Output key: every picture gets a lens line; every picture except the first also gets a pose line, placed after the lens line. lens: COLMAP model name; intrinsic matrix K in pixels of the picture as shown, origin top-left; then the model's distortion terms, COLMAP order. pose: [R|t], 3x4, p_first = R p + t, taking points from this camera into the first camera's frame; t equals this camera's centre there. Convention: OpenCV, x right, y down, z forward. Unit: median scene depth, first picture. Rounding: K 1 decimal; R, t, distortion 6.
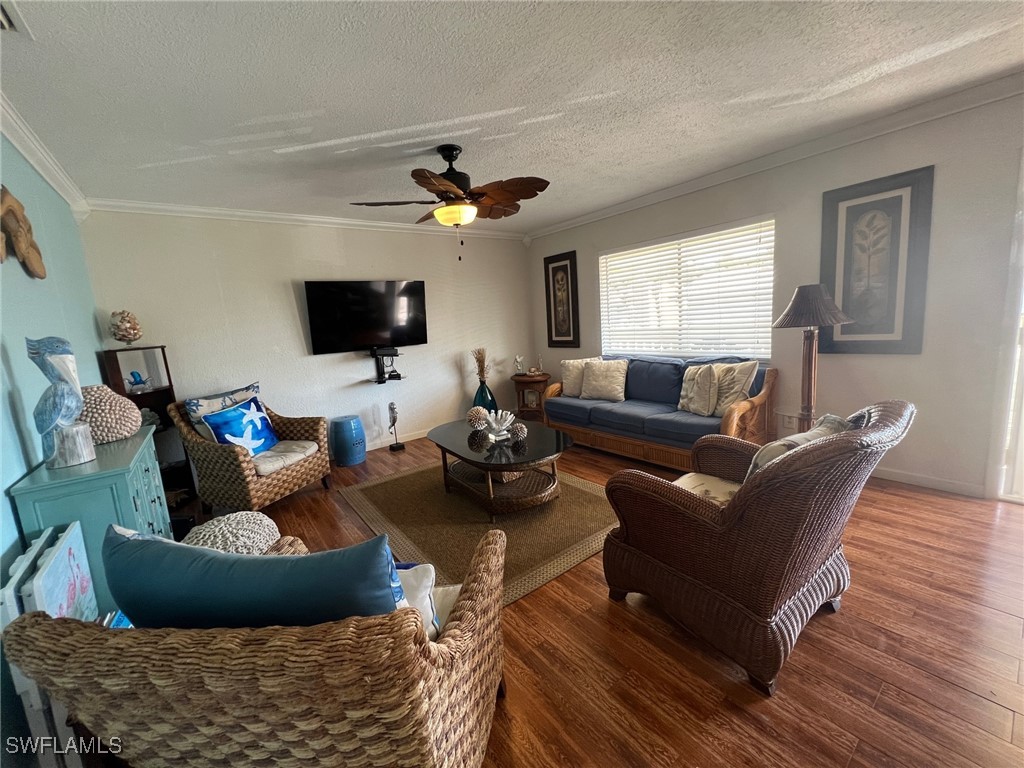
lens RADIAL K [[409.9, 0, 514.4], [0, 409.9, 382.7], [0, 0, 1]] dist [-0.001070, 0.000697]
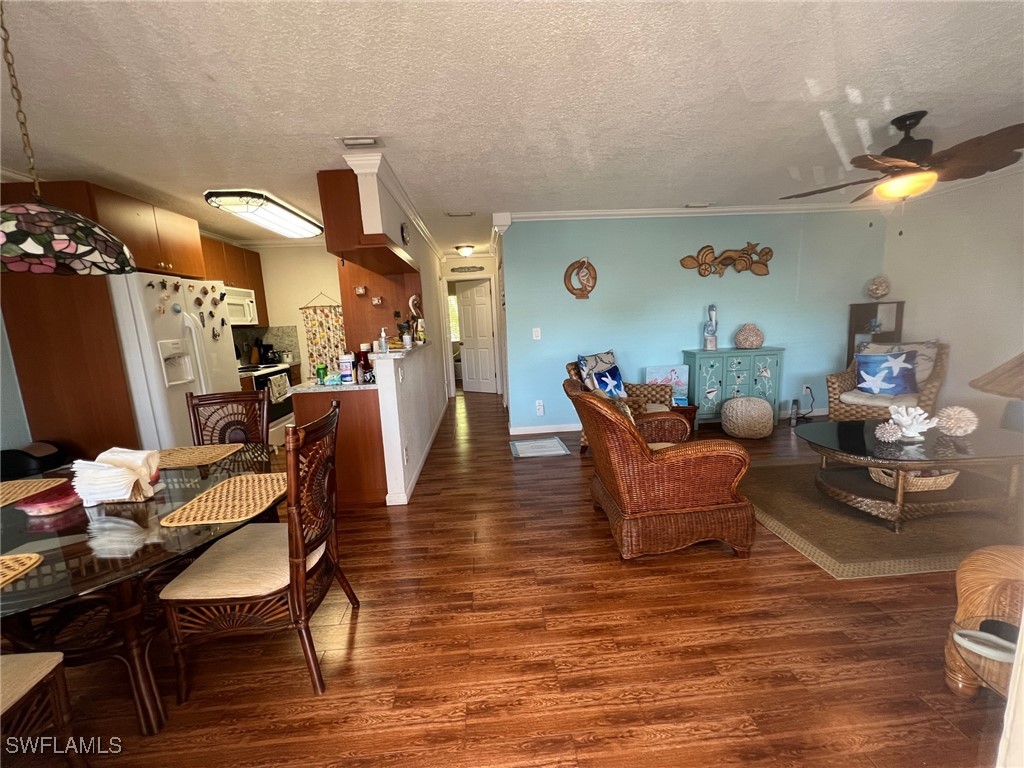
lens RADIAL K [[409.9, 0, 510.4], [0, 409.9, 385.7], [0, 0, 1]] dist [-0.001070, 0.000697]
pose [[-0.548170, 0.231877, -0.803581, 1.045869], [-0.041705, 0.952026, 0.303161, -0.190888], [0.835326, 0.199697, -0.512202, 0.705932]]
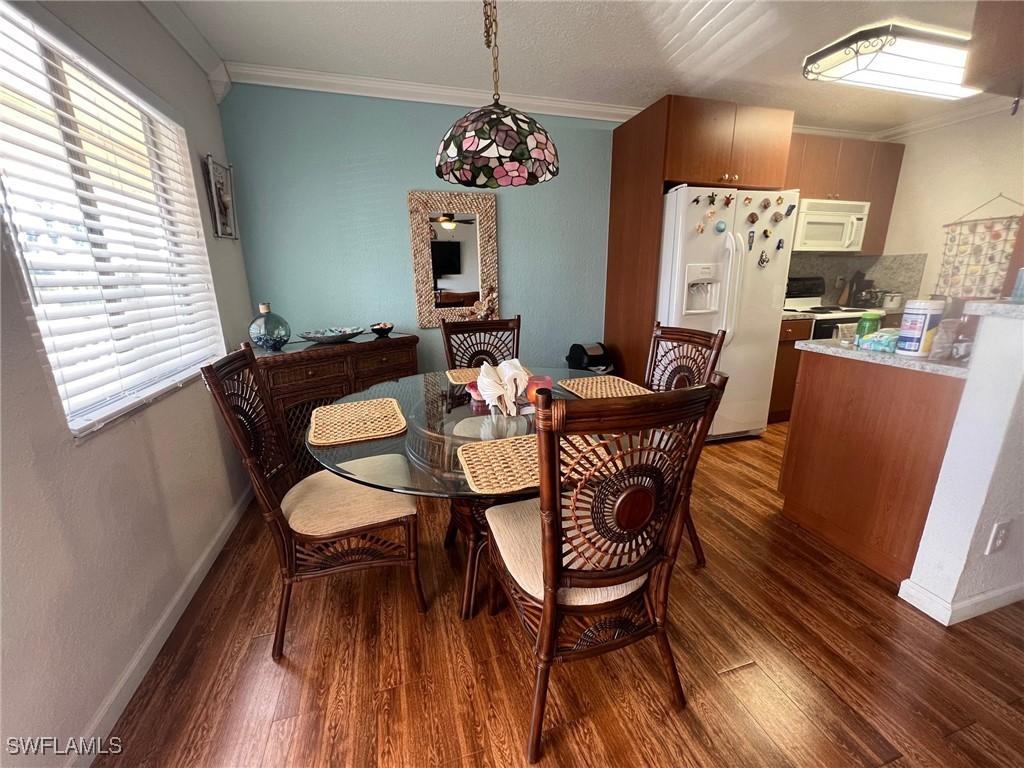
lens RADIAL K [[409.9, 0, 511.0], [0, 409.9, 381.3], [0, 0, 1]] dist [-0.001070, 0.000697]
pose [[-0.929333, -0.007517, 0.369167, 0.752432], [0.134751, 0.923935, 0.358032, -0.107818], [-0.343777, 0.382476, -0.857630, 0.519045]]
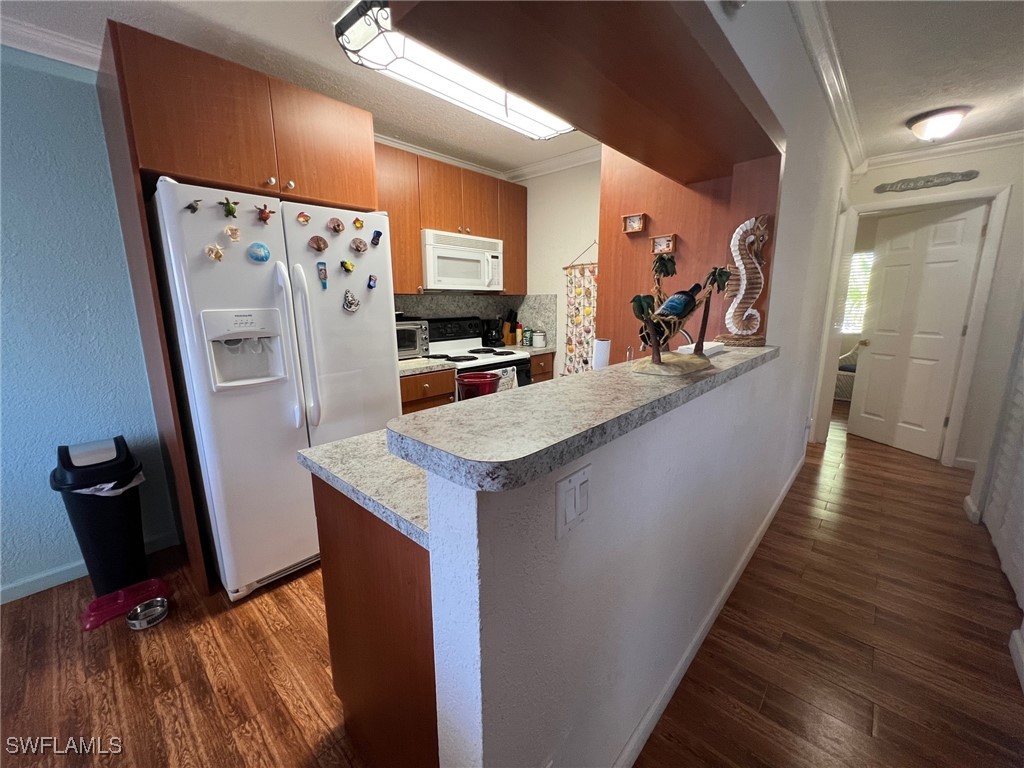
lens RADIAL K [[407.9, 0, 514.7], [0, 407.9, 380.6], [0, 0, 1]] dist [-0.002428, -0.000525]
pose [[-0.982008, 0.110835, -0.152890, 0.437310], [0.051222, 0.935623, 0.349266, -0.055708], [0.181758, 0.335150, -0.924466, 0.154248]]
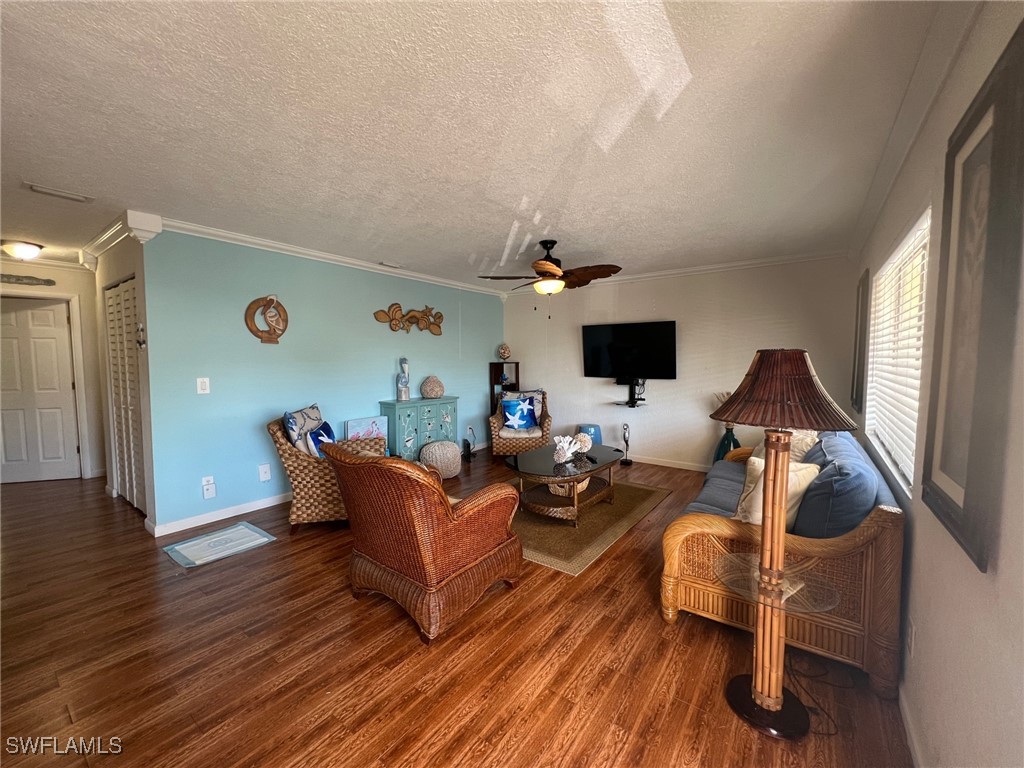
lens RADIAL K [[409.9, 0, 509.5], [0, 409.9, 385.4], [0, 0, 1]] dist [-0.001070, 0.000697]
pose [[0.276808, 0.134776, -0.951427, 1.016761], [-0.166265, 0.981899, 0.090719, -0.158945], [0.946432, 0.133077, 0.294206, 0.439052]]
